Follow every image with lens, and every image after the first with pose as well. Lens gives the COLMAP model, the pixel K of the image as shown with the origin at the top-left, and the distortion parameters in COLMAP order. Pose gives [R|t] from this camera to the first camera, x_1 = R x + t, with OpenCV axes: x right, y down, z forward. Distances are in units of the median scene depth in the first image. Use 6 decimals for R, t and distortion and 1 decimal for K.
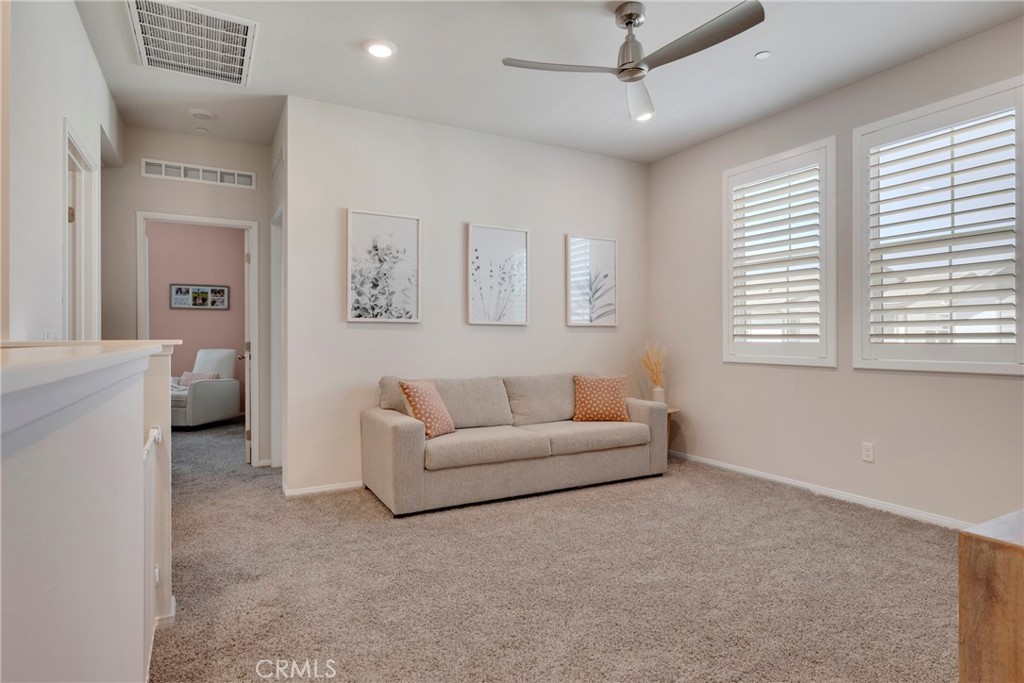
lens RADIAL K [[538.1, 0, 504.9], [0, 538.1, 333.8], [0, 0, 1]] dist [0.000101, 0.000604]
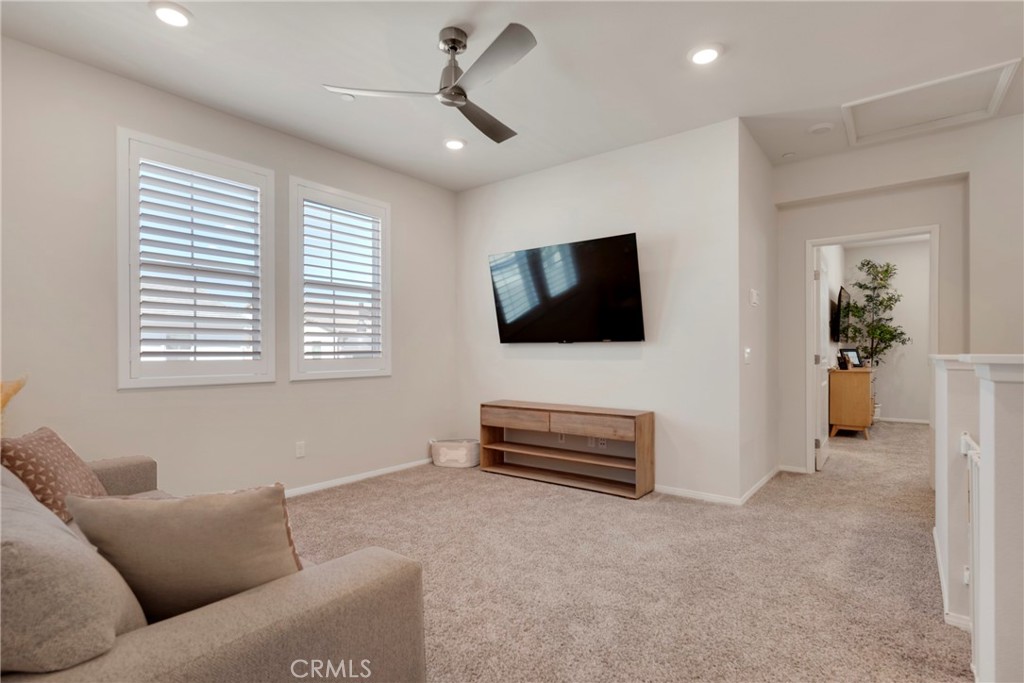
lens RADIAL K [[520.1, 0, 507.7], [0, 520.1, 350.3], [0, 0, 1]] dist [-0.000716, -0.000063]
pose [[-0.409991, 0.007330, 0.912060, -0.569654], [-0.000385, 0.999966, -0.008209, 0.006809], [-0.912090, -0.003717, -0.409974, 1.038182]]
